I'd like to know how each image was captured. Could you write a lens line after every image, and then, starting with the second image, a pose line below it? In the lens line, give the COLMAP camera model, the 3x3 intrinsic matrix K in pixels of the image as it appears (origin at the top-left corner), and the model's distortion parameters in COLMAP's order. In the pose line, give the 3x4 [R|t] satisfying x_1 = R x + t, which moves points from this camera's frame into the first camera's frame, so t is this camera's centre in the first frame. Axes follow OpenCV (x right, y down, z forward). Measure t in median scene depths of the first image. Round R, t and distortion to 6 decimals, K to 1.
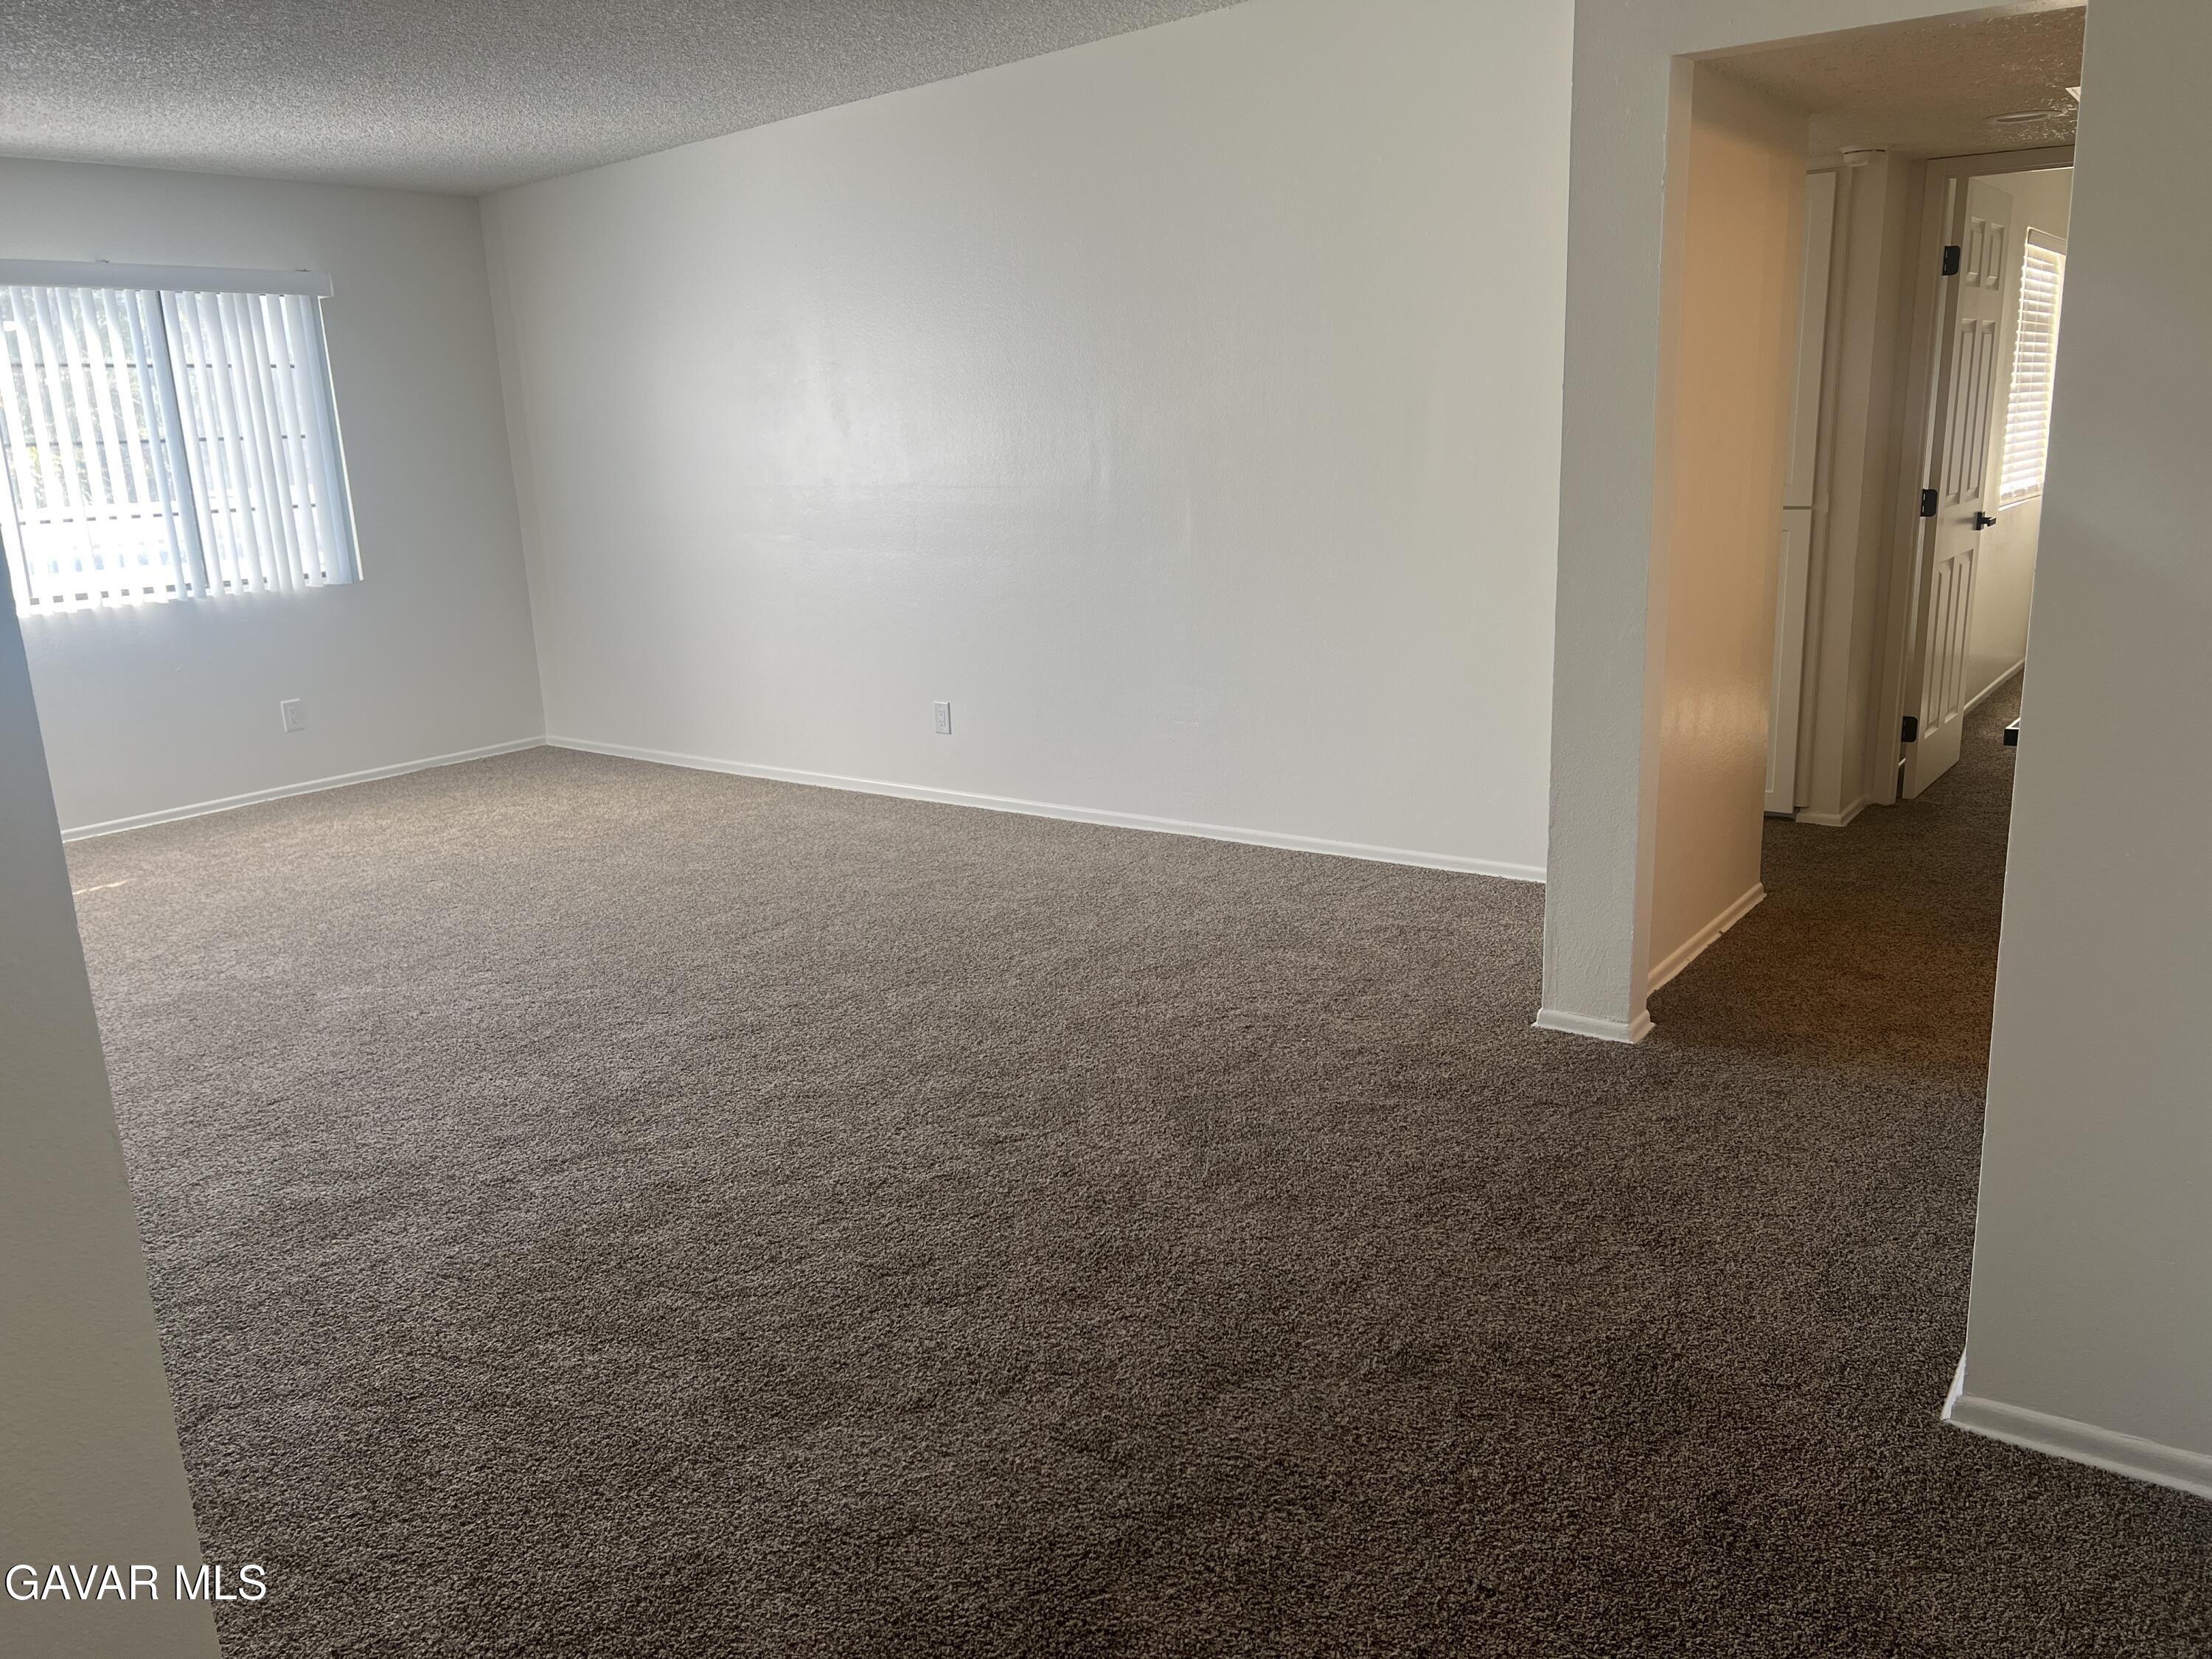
lens RADIAL K [[1686.1, 0, 1114.5], [0, 1686.1, 838.5], [0, 0, 1]] dist [0.101068, -0.108981]
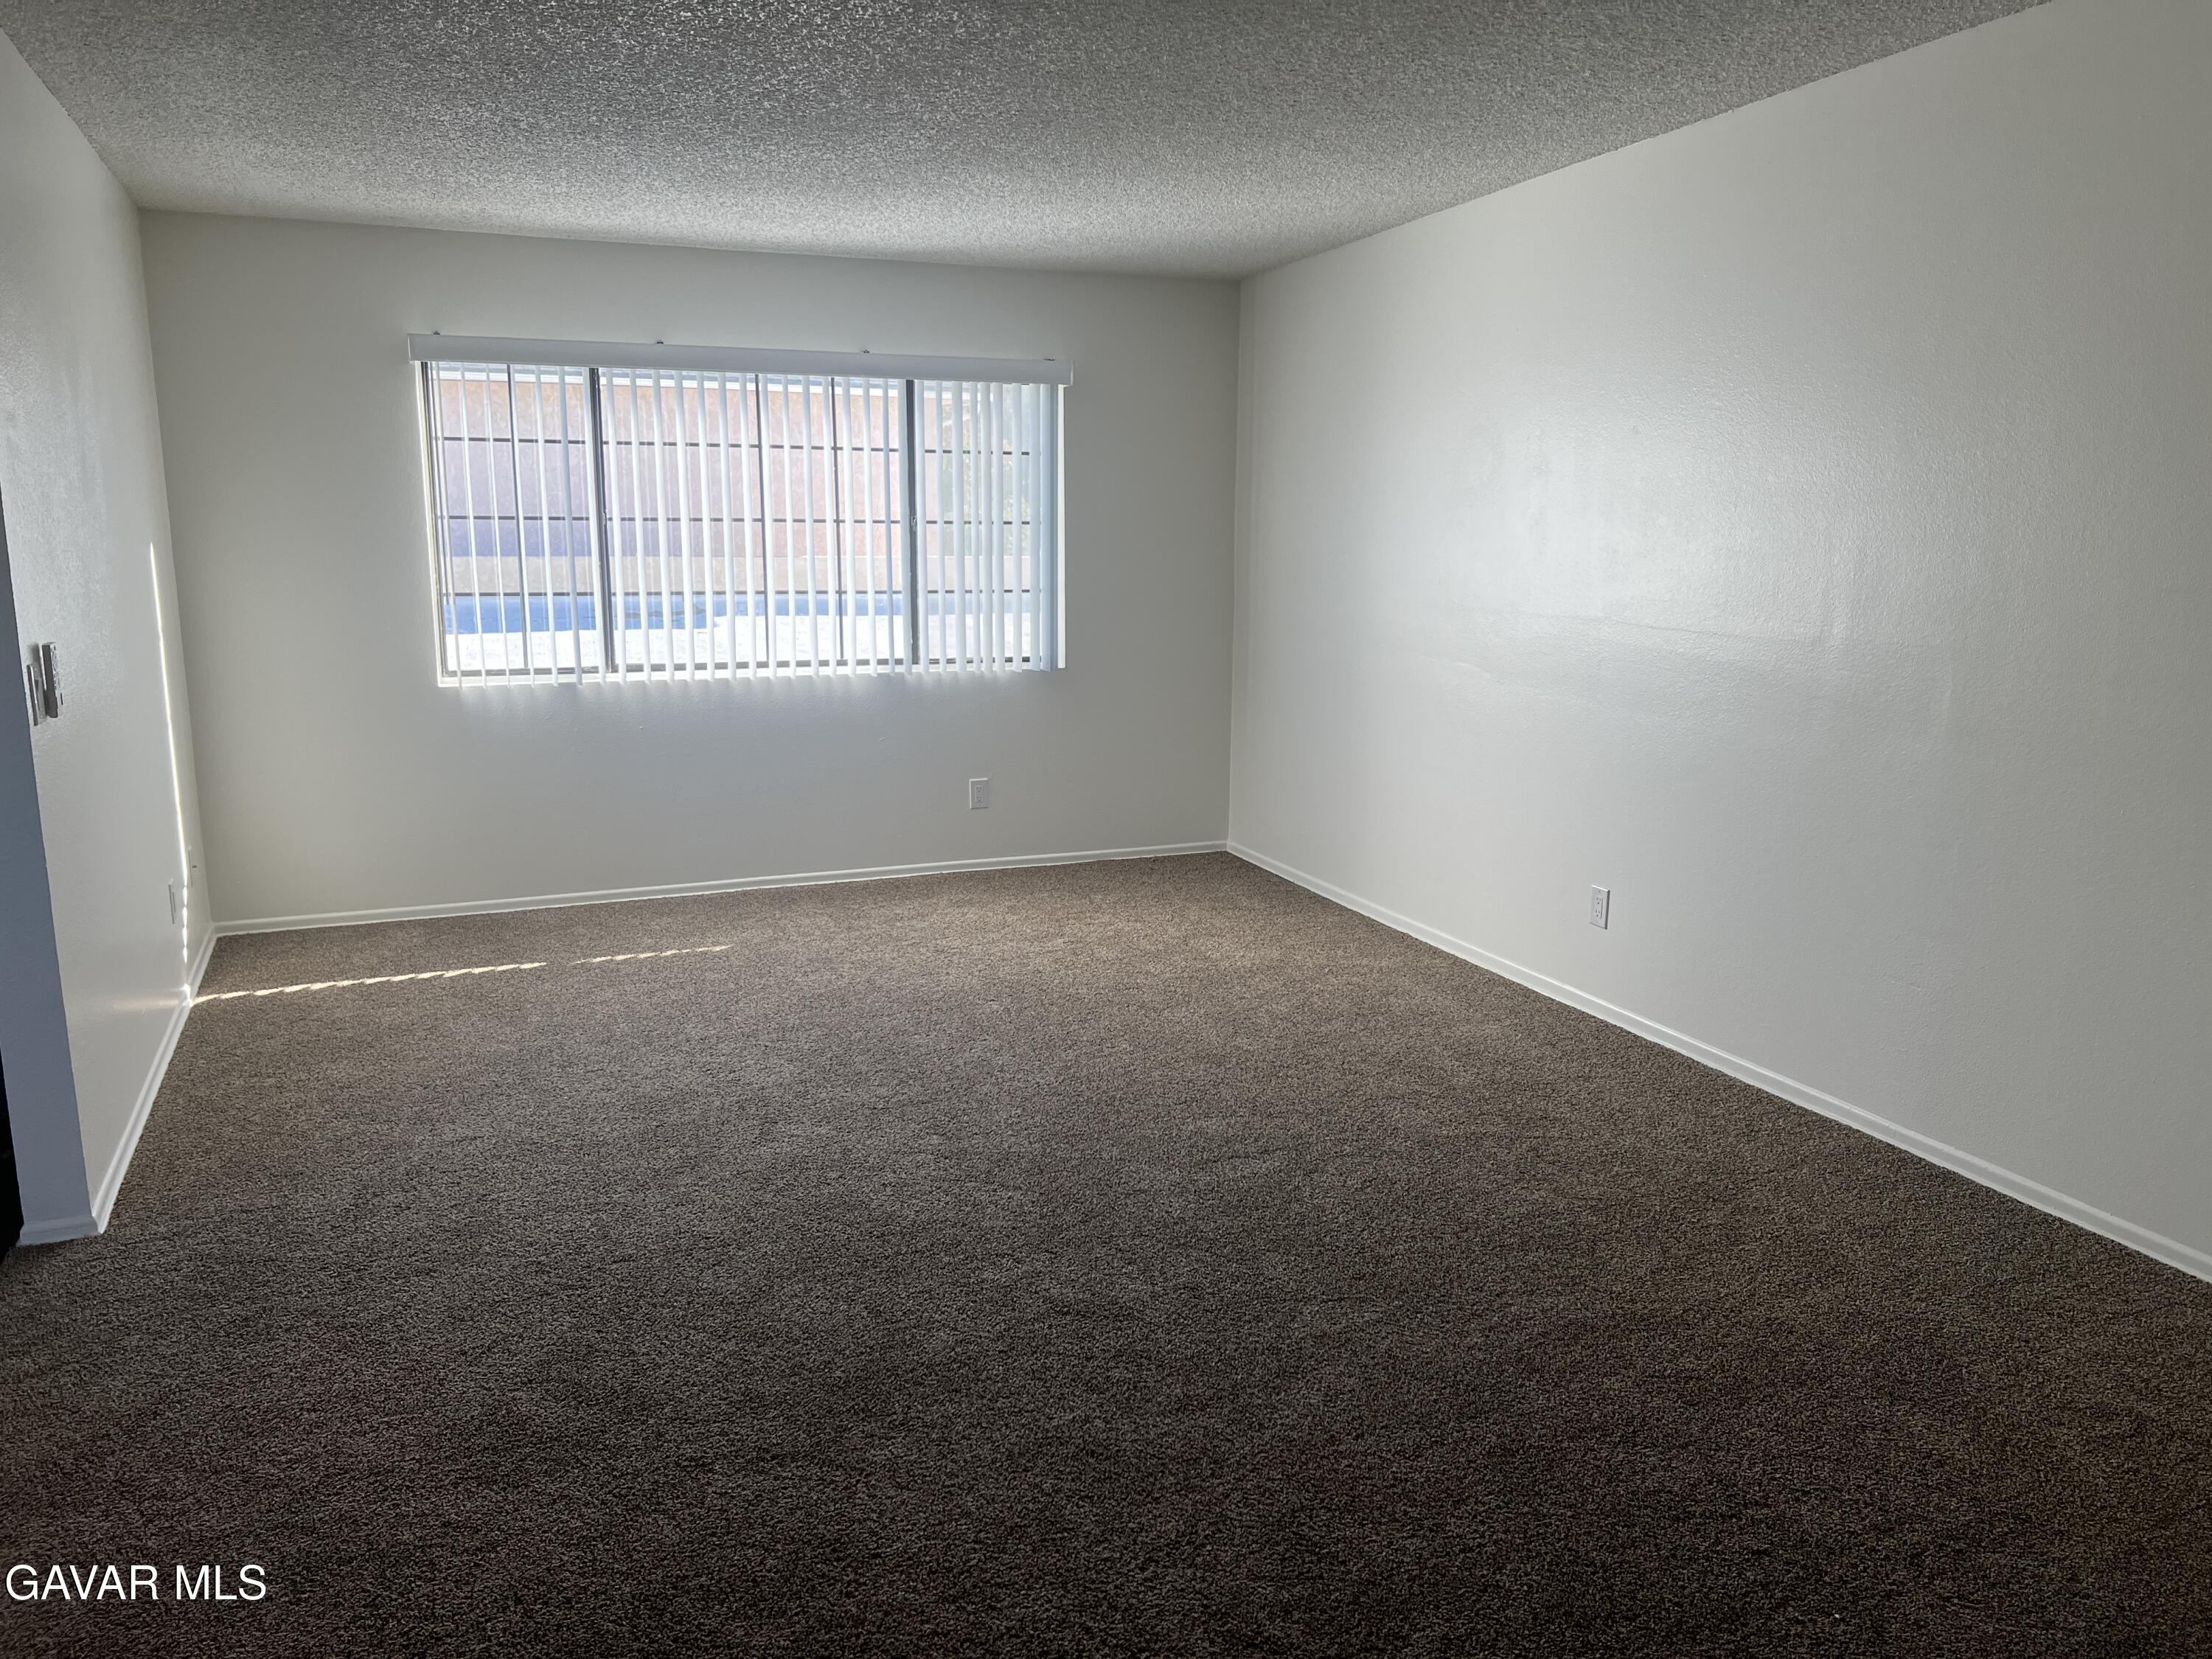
lens RADIAL K [[1678.7, 0, 1123.8], [0, 1678.7, 821.1], [0, 0, 1]] dist [0.067170, -0.079733]
pose [[0.853677, 0.142656, -0.500885, 0.108949], [-0.164172, 0.986431, 0.001139, -0.083290], [0.494251, 0.081259, 0.865513, 0.220672]]
